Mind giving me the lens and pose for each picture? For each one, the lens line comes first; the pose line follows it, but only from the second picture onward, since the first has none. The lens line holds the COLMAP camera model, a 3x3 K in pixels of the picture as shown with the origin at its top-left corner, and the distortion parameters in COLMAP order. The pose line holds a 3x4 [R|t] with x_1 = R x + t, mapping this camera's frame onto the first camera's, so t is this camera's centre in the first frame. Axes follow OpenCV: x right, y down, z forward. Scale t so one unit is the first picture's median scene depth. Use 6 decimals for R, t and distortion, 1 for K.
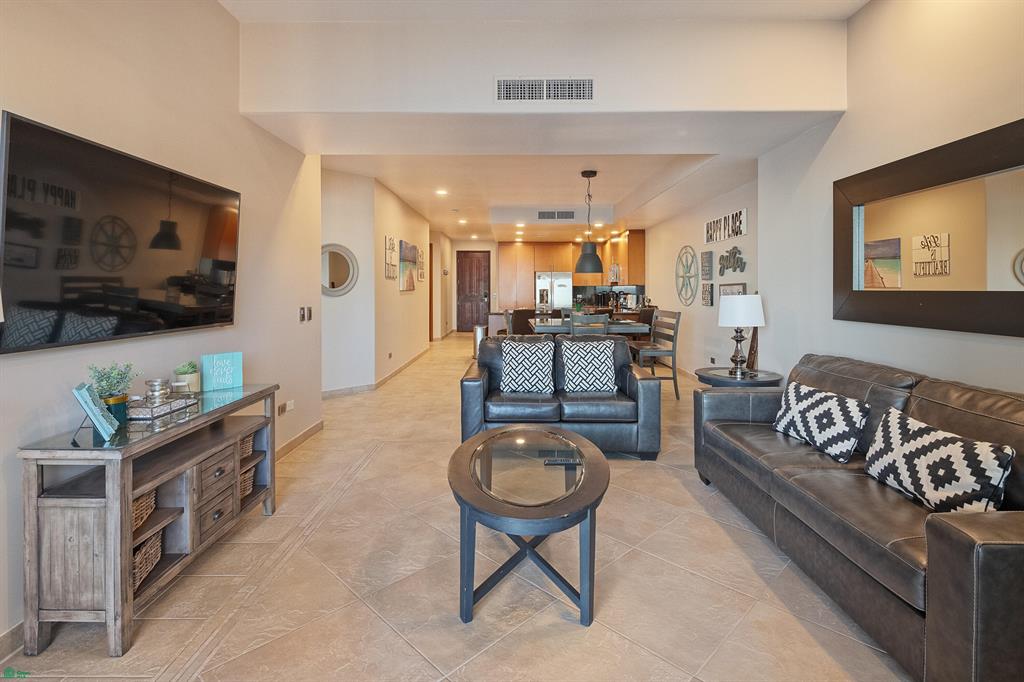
lens RADIAL K [[485.3, 0, 510.7], [0, 485.3, 288.4], [0, 0, 1]] dist [0.002138, 0.000077]
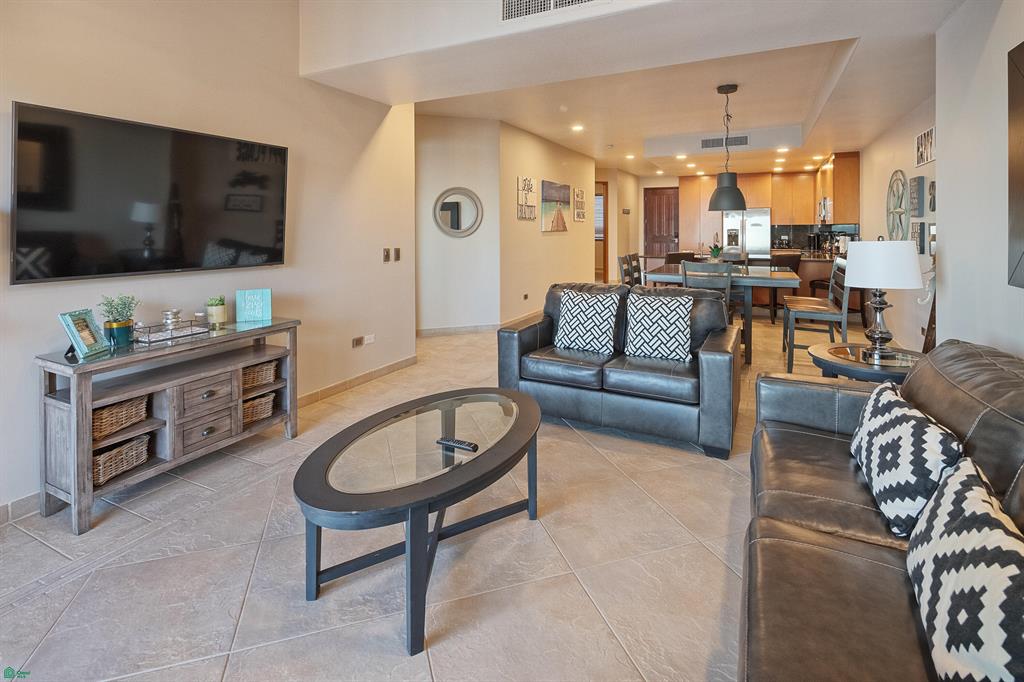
lens RADIAL K [[488.9, 0, 510.0], [0, 488.9, 228.3], [0, 0, 1]] dist [0.001682, -0.000416]
pose [[0.897767, -0.002467, -0.440463, 0.312333], [0.003313, 0.999994, 0.001152, -0.006588], [0.440458, -0.002493, 0.897770, 0.161234]]
